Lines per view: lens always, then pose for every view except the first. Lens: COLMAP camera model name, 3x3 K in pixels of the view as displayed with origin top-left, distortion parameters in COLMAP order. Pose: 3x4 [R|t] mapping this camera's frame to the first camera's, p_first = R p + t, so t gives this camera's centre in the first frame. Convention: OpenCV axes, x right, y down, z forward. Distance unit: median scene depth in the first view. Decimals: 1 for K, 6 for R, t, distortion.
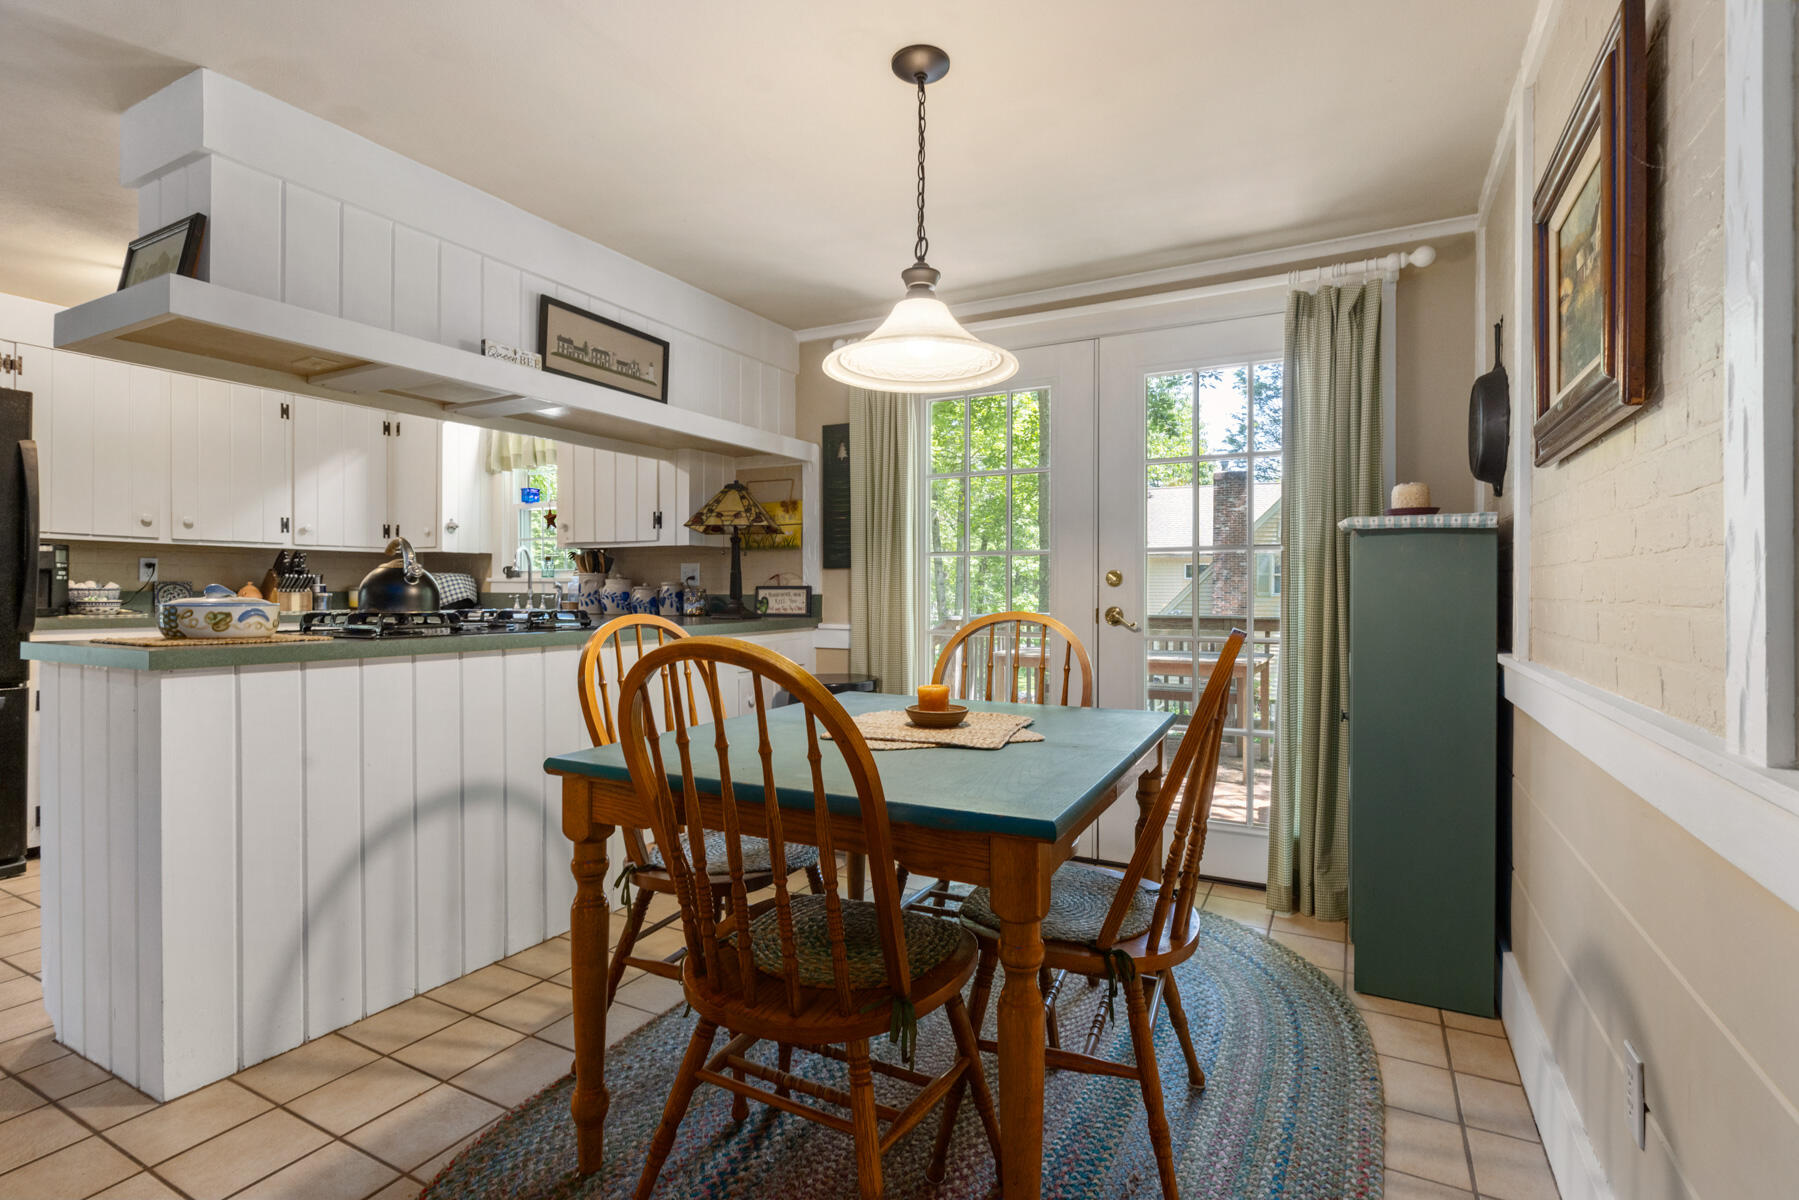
lens RADIAL K [[844.8, 0, 904.7], [0, 844.8, 604.5], [0, 0, 1]] dist [-0.002547, -0.000122]
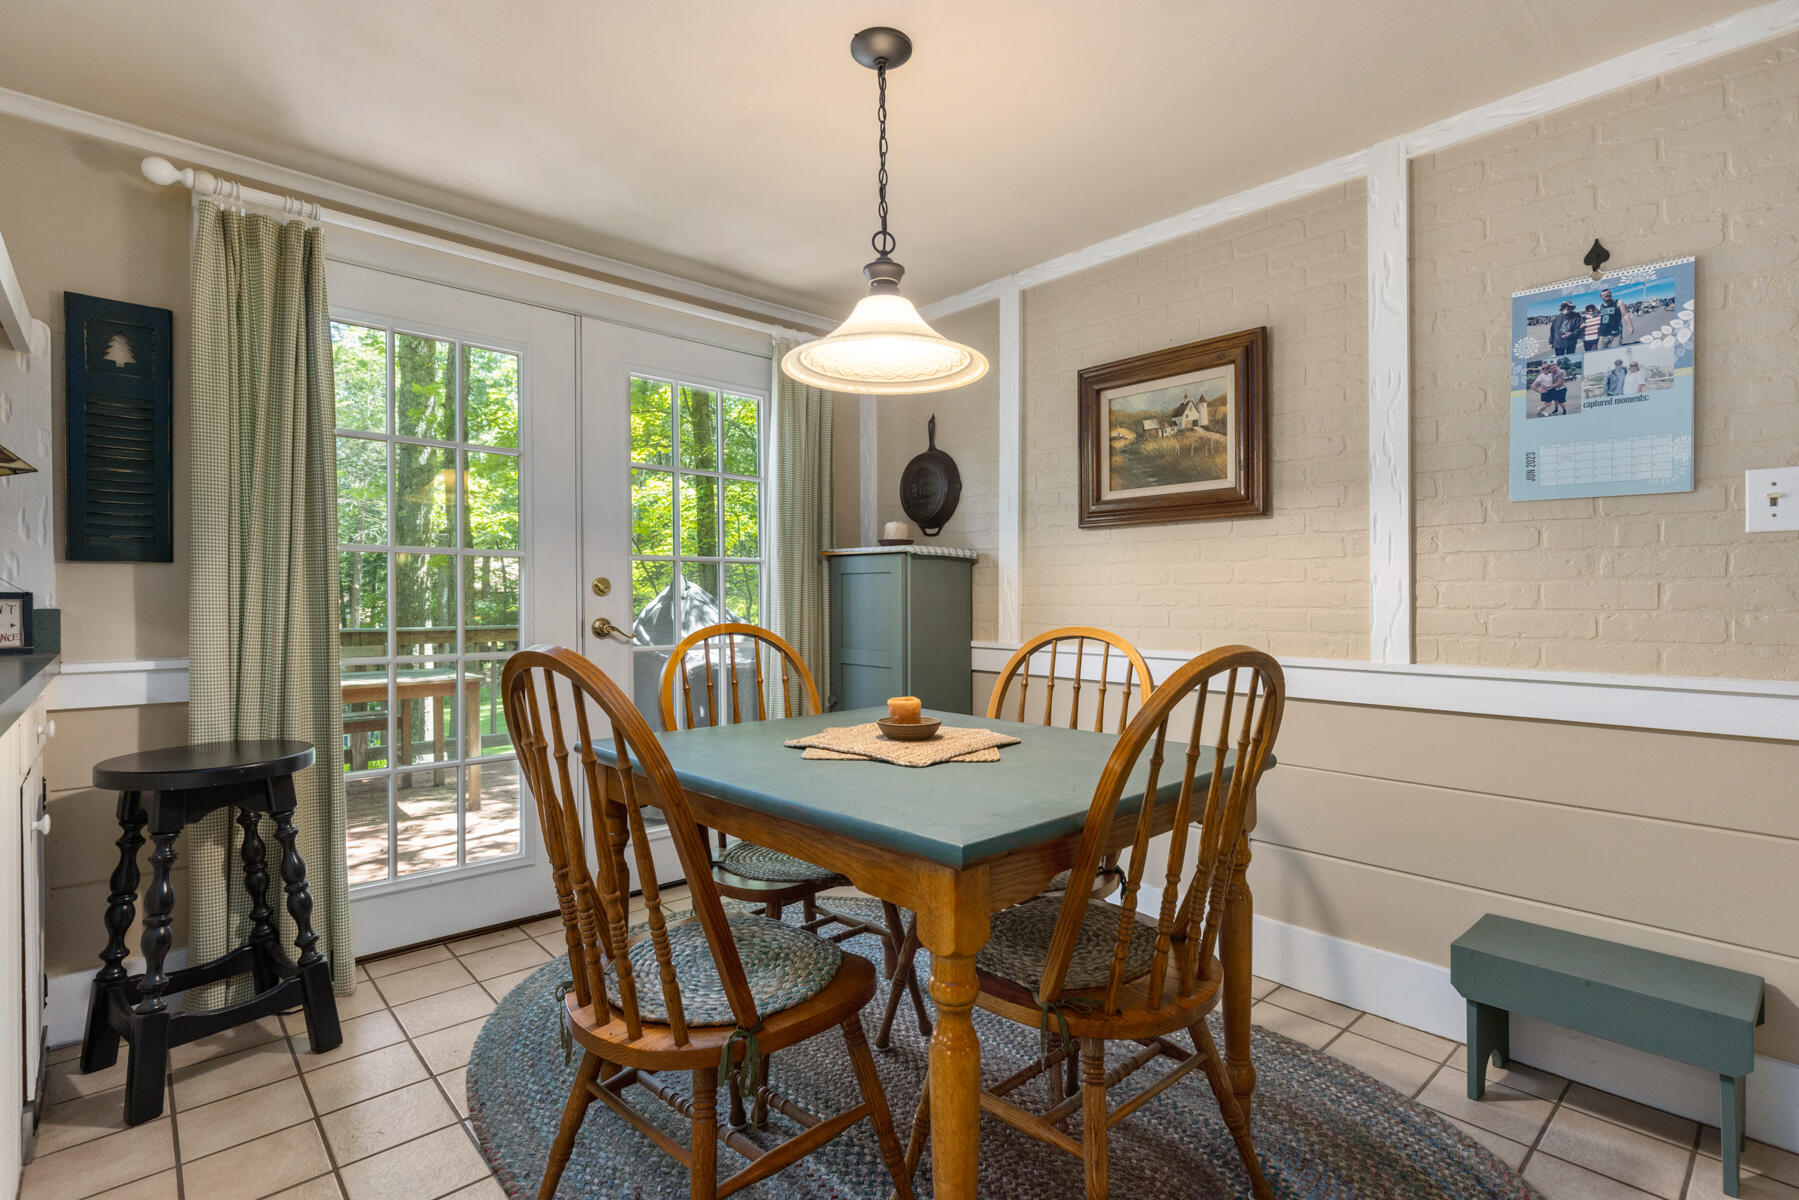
lens RADIAL K [[844.8, 0, 899.5], [0, 844.8, 600.0], [0, 0, 1]] dist [0.002690, 0.000206]
pose [[0.328195, -0.003391, 0.944604, -0.423168], [0.017296, 0.999847, -0.002420, -0.006854], [-0.944452, 0.017133, 0.328204, 0.326515]]
